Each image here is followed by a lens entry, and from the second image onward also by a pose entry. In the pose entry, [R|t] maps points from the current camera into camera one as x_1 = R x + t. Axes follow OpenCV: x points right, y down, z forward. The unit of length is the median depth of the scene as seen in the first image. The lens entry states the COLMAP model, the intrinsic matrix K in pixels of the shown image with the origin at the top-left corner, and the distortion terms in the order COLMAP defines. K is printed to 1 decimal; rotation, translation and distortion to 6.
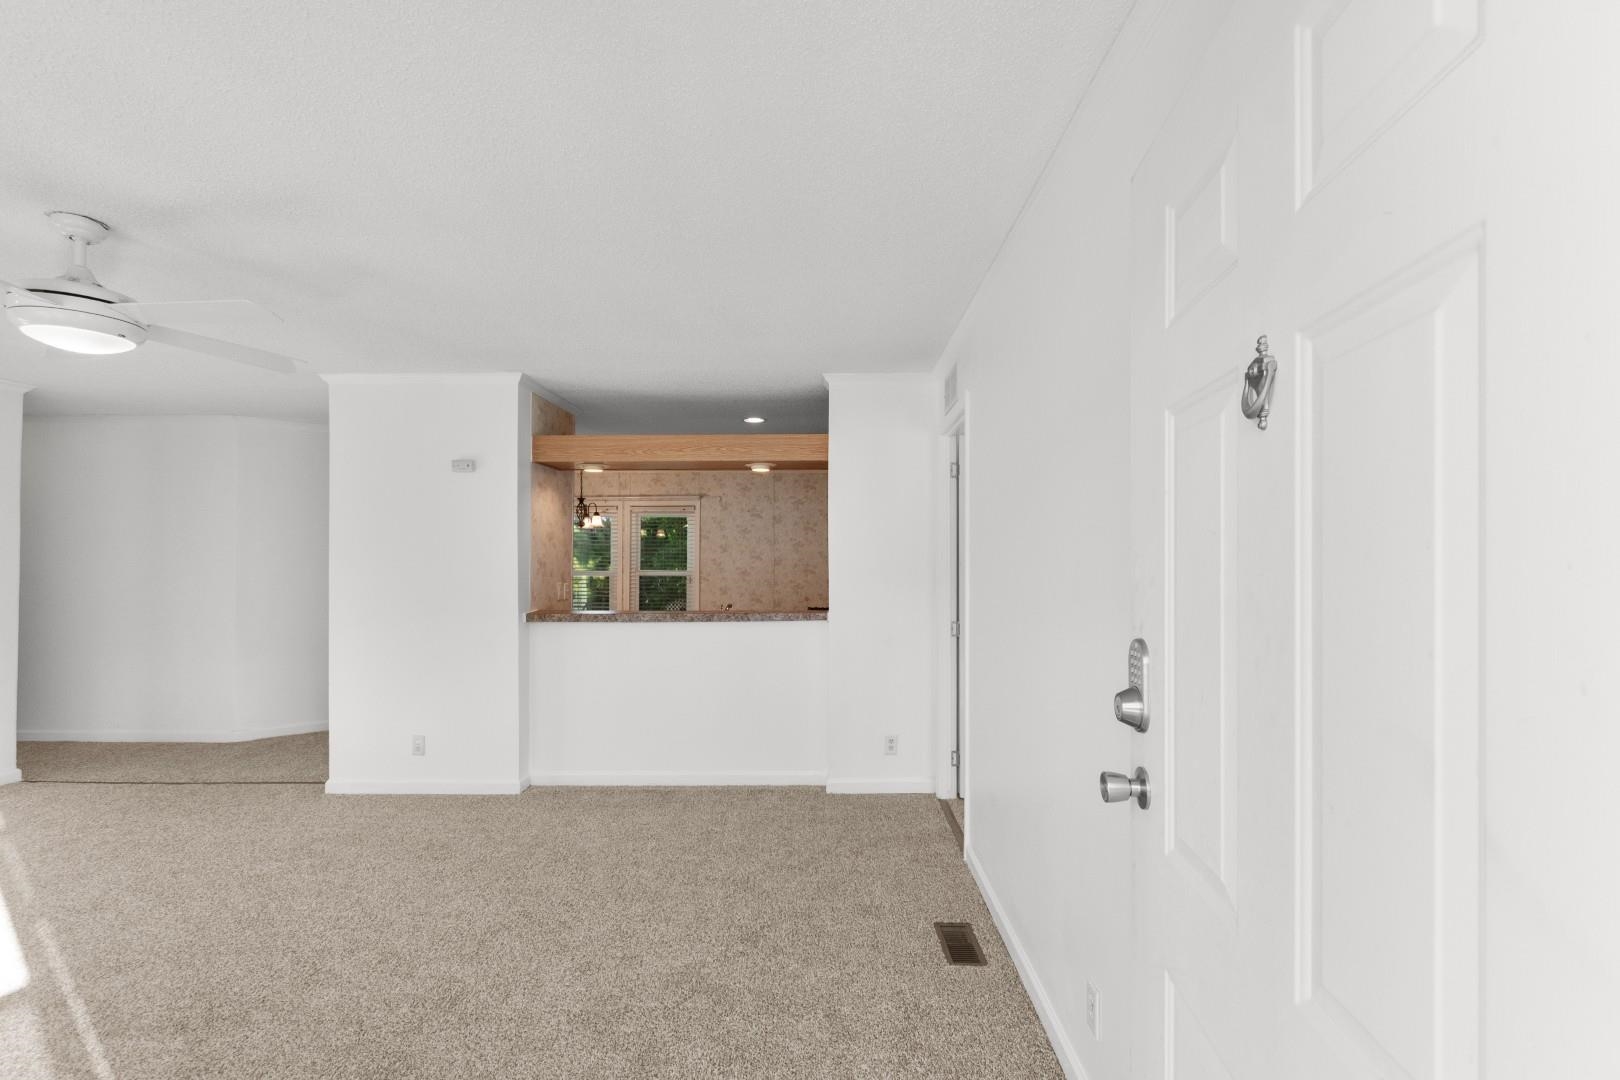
lens RADIAL K [[718.6, 0, 813.5], [0, 718.6, 562.5], [0, 0, 1]] dist [0.001224, -0.000097]
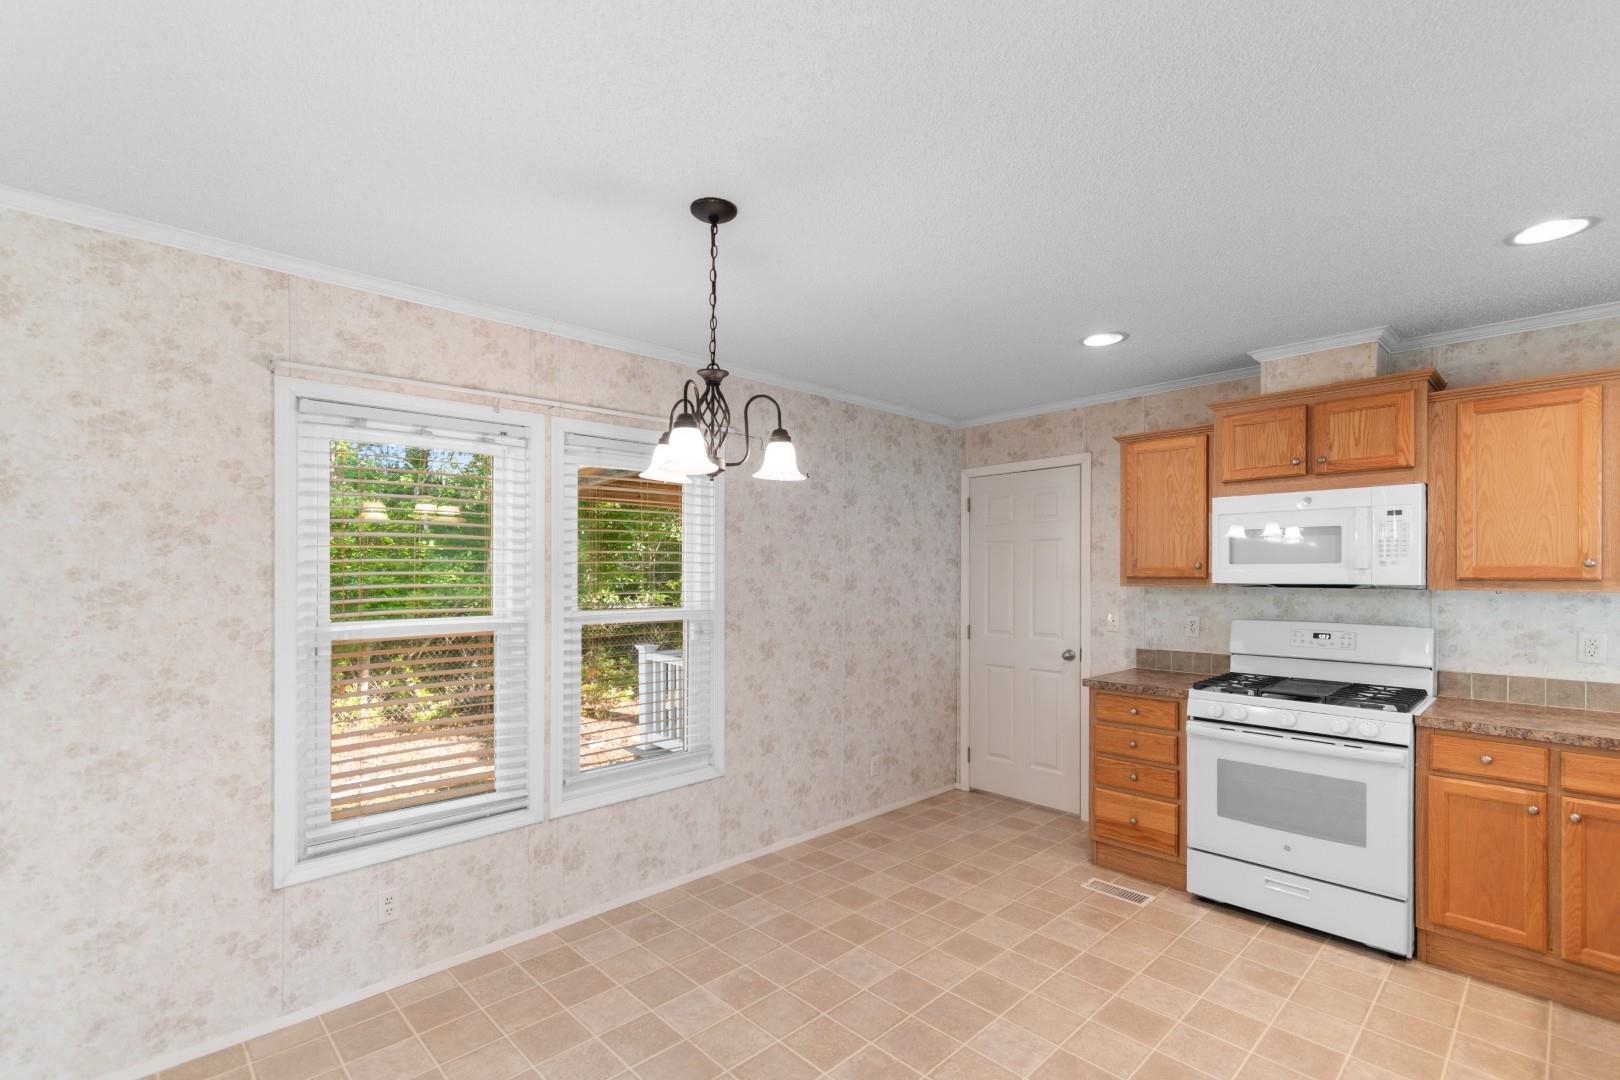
lens RADIAL K [[731.0, 0, 811.8], [0, 731.0, 576.2], [0, 0, 1]] dist [-0.000241, 0.000060]
pose [[0.712020, -0.007104, 0.702124, -0.805618], [-0.001398, 0.999932, 0.011535, -0.022548], [-0.702158, -0.009195, 0.711962, 1.255060]]
